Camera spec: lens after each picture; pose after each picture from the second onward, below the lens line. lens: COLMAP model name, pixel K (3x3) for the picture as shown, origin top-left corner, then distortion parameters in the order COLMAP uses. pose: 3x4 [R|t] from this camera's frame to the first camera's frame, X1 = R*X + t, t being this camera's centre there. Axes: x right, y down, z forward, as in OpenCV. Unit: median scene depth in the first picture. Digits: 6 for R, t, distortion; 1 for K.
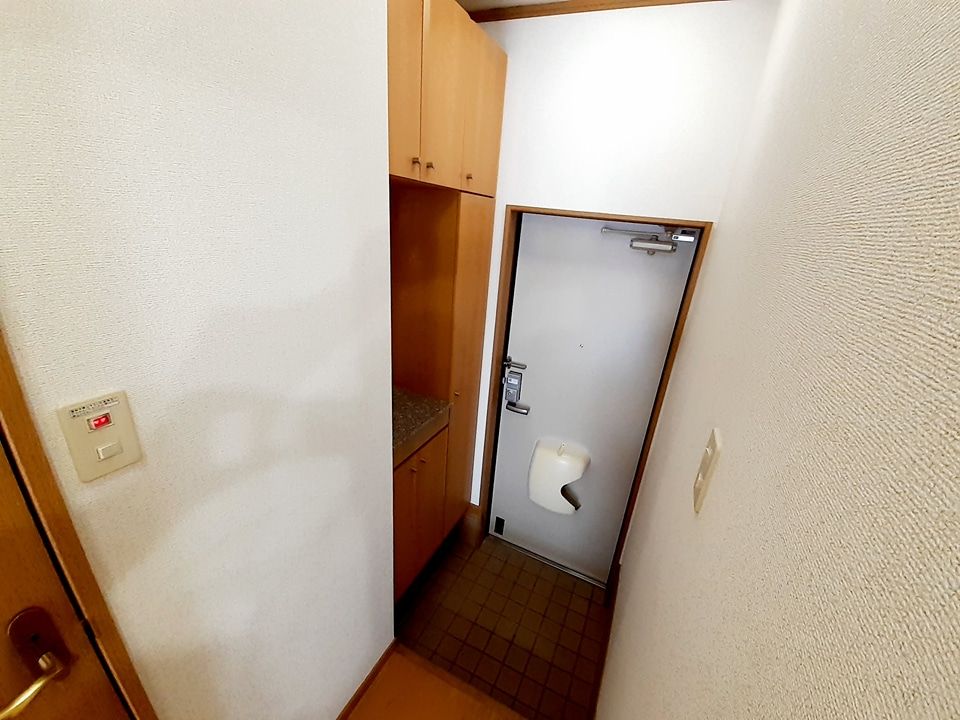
lens RADIAL K [[387.2, 0, 481.1], [0, 387.2, 363.4], [0, 0, 1]] dist [-0.000735, -0.000012]
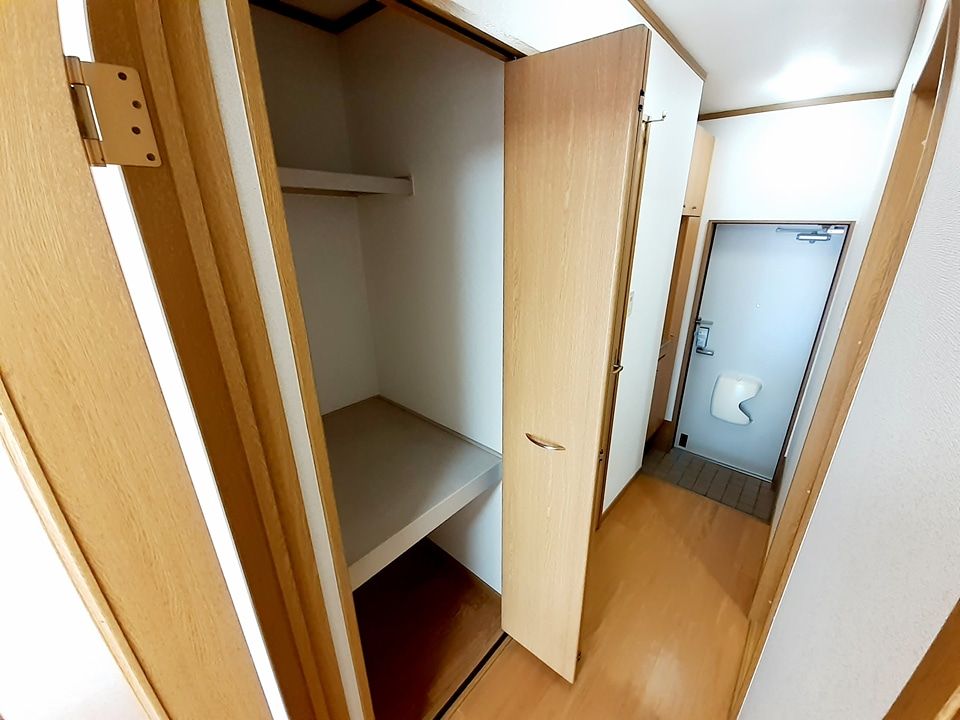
lens RADIAL K [[387.2, 0, 482.2], [0, 387.2, 364.5], [0, 0, 1]] dist [-0.000735, -0.000012]
pose [[0.962333, 0.012488, -0.271588, -0.340440], [-0.019972, 0.999493, -0.024810, 0.227170], [0.271140, 0.029300, 0.962094, -0.706484]]
